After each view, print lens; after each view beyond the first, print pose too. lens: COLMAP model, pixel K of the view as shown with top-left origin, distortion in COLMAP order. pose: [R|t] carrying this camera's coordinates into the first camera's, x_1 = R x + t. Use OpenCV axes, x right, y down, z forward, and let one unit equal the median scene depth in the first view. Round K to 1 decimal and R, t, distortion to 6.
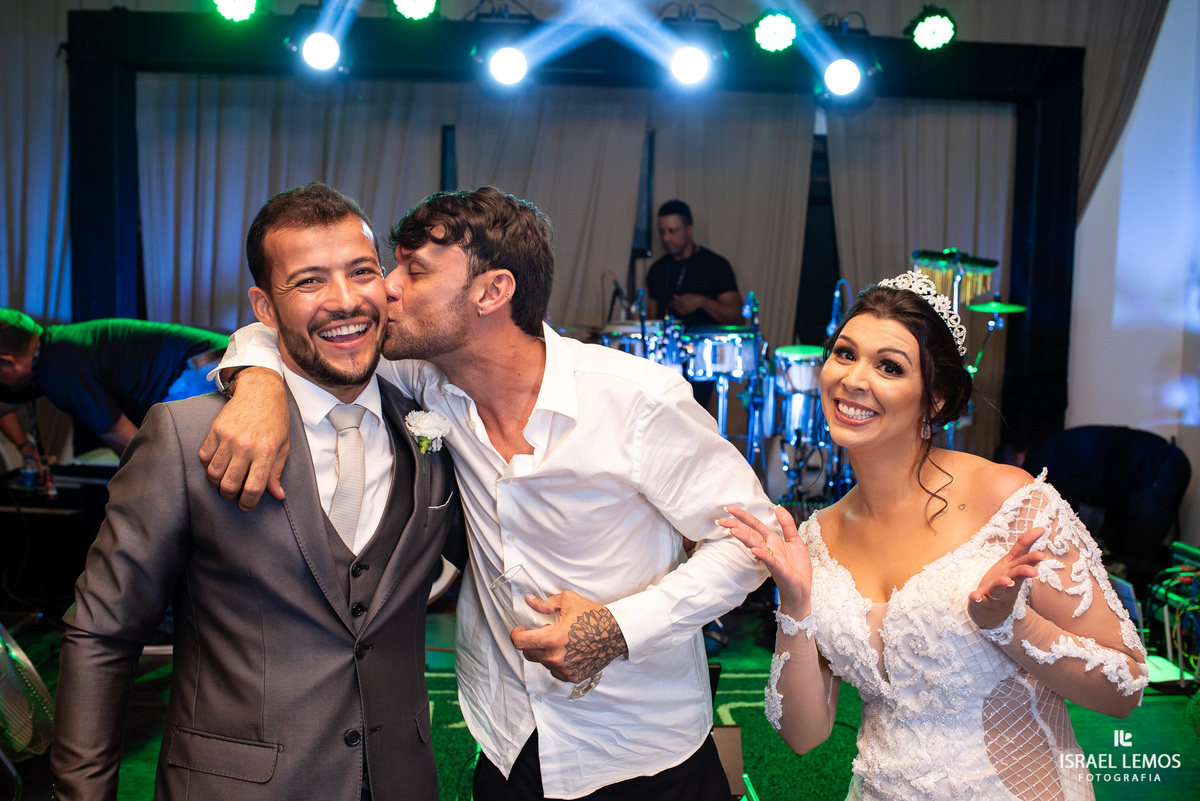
lens RADIAL K [[1126.5, 0, 593.7], [0, 1126.5, 404.9], [0, 0, 1]] dist [-0.068549, 0.000000]
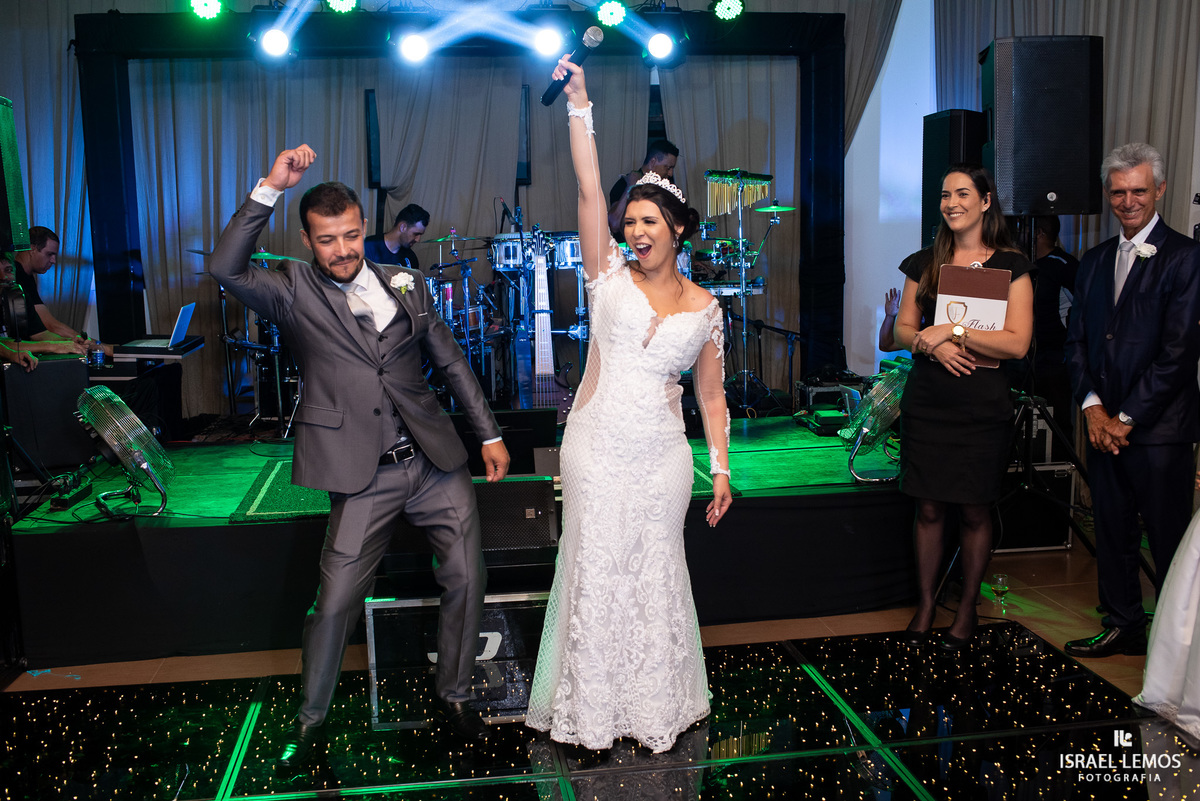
lens RADIAL K [[1126.5, 0, 596.2], [0, 1126.5, 407.7], [0, 0, 1]] dist [-0.068549, 0.000000]
pose [[0.995977, -0.055977, 0.069978, 0.023012], [0.051576, 0.996668, 0.063187, 0.057104], [-0.073282, -0.059324, 0.995545, -0.377611]]
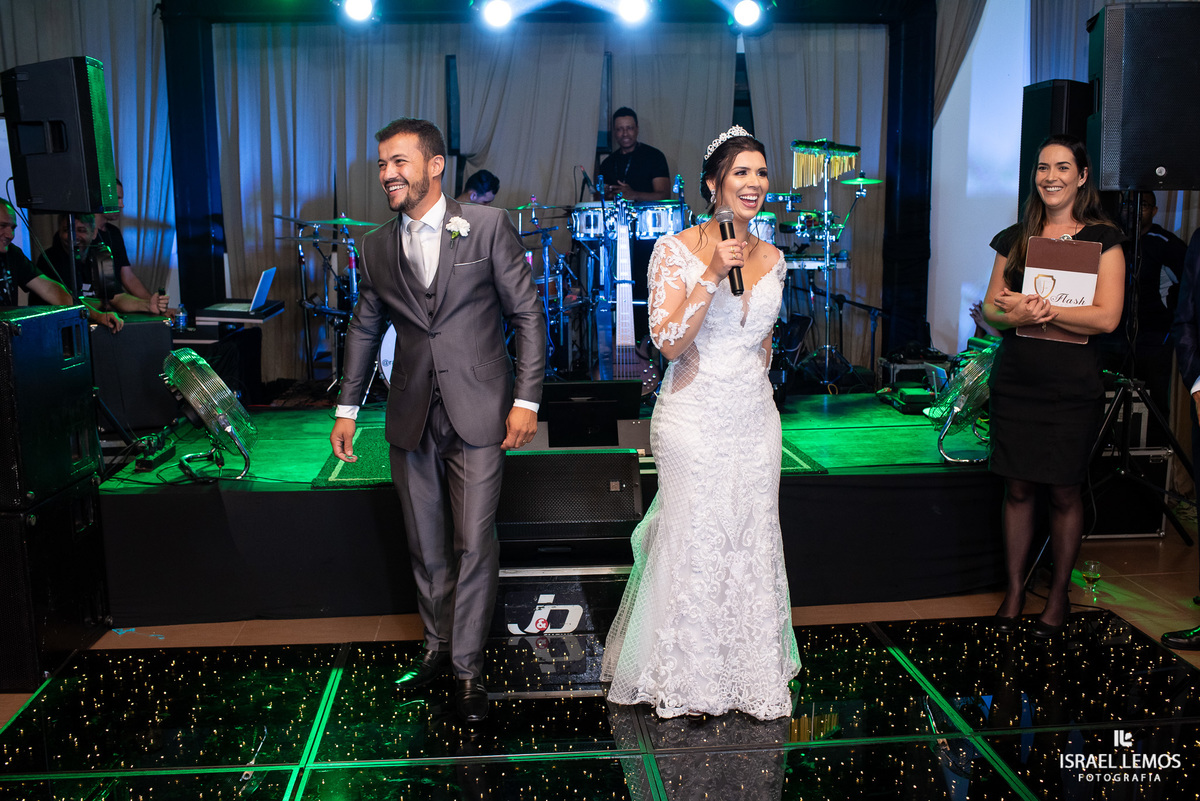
lens RADIAL K [[1126.5, 0, 597.0], [0, 1126.5, 408.7], [0, 0, 1]] dist [-0.068549, 0.000000]
pose [[0.999304, -0.035225, 0.012260, 0.008992], [0.034045, 0.995726, 0.085857, 0.057893], [-0.015232, -0.085380, 0.996232, -0.364658]]
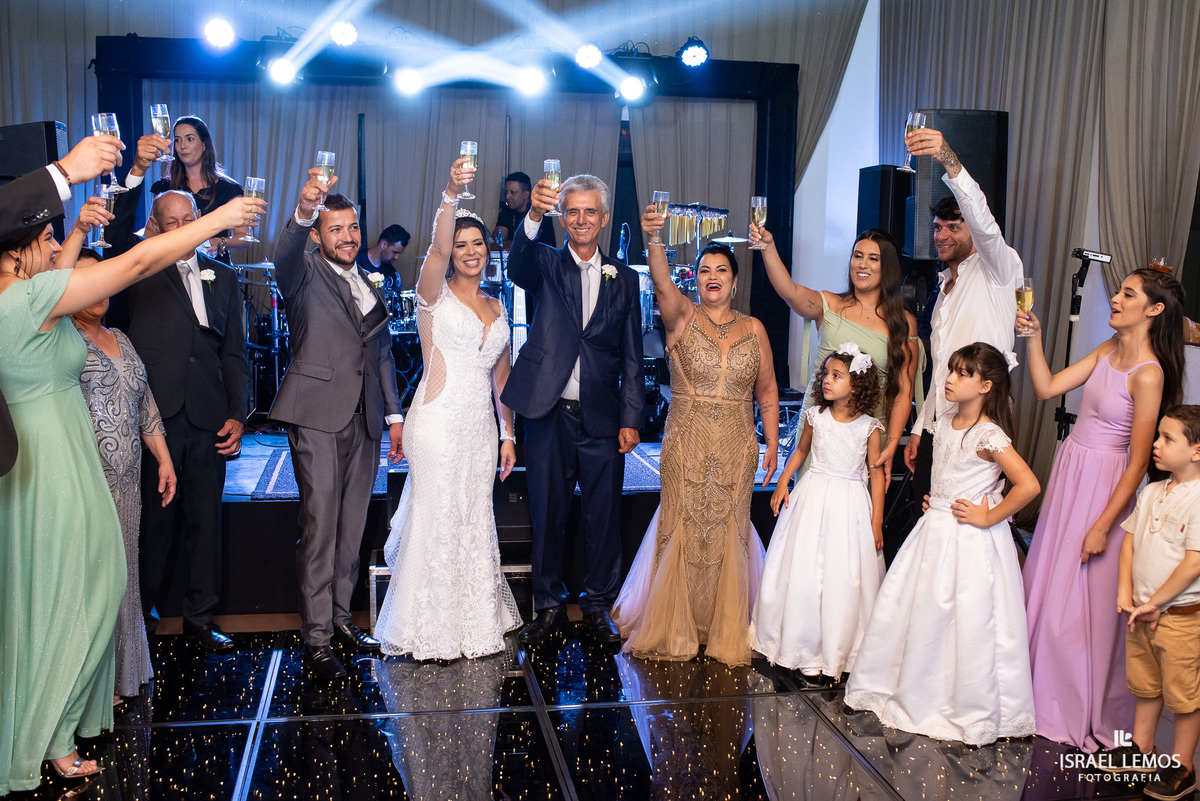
lens RADIAL K [[1126.5, 0, 594.1], [0, 1126.5, 407.0], [0, 0, 1]] dist [-0.068549, 0.000000]
pose [[0.993665, -0.022340, 0.110143, -0.004932], [0.016427, 0.998389, 0.054307, 0.053826], [-0.111179, -0.052154, 0.992431, -0.514395]]
